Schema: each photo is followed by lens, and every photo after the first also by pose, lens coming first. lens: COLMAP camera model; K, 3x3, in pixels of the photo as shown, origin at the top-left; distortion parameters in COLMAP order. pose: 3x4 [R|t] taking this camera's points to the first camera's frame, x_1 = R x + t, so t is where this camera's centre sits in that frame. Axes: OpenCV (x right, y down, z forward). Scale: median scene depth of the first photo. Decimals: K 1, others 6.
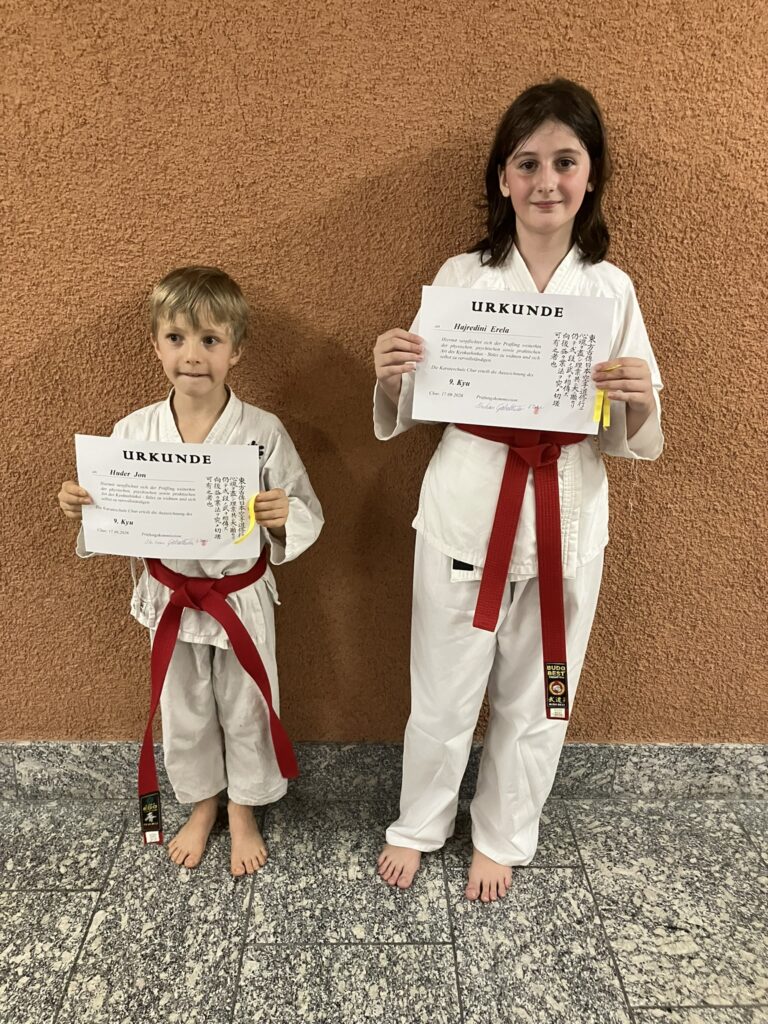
lens RADIAL K [[848.6, 0, 388.6], [0, 848.6, 511.4], [0, 0, 1]] dist [0.024403, -0.013631]
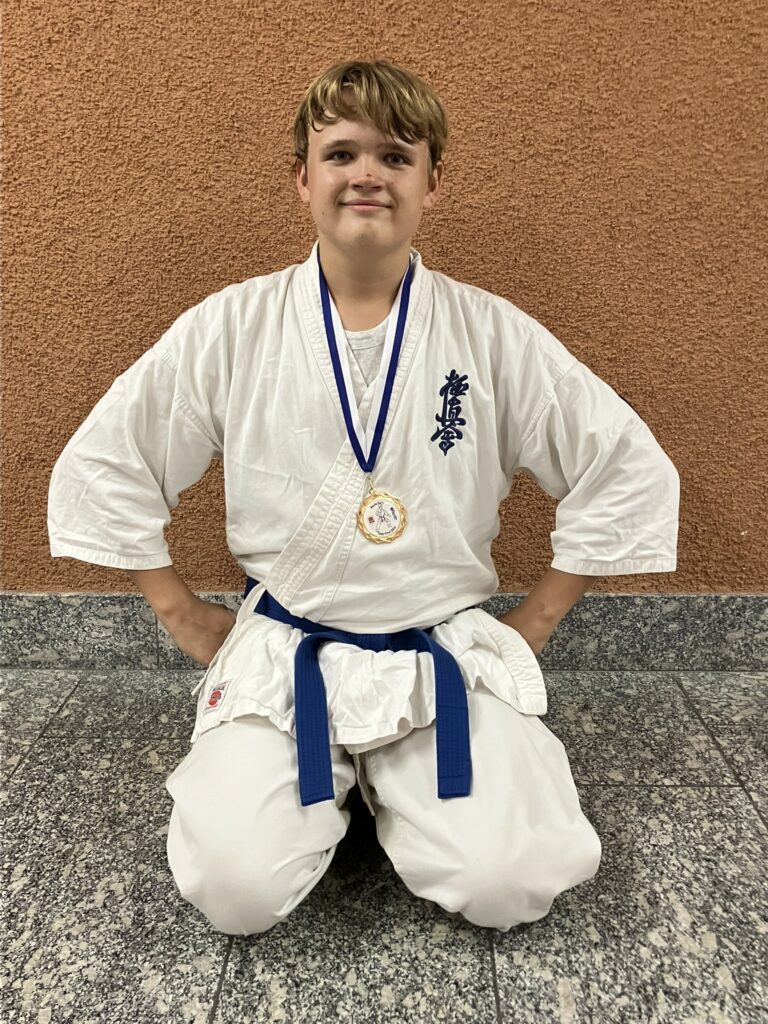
lens RADIAL K [[1002.7, 0, 381.6], [0, 1002.7, 515.1], [0, 0, 1]] dist [0.030539, 0.000000]
pose [[0.997854, -0.021093, -0.061984, -0.195405], [0.015069, 0.995258, -0.096092, 0.356645], [0.063717, 0.094952, 0.993441, 0.049059]]
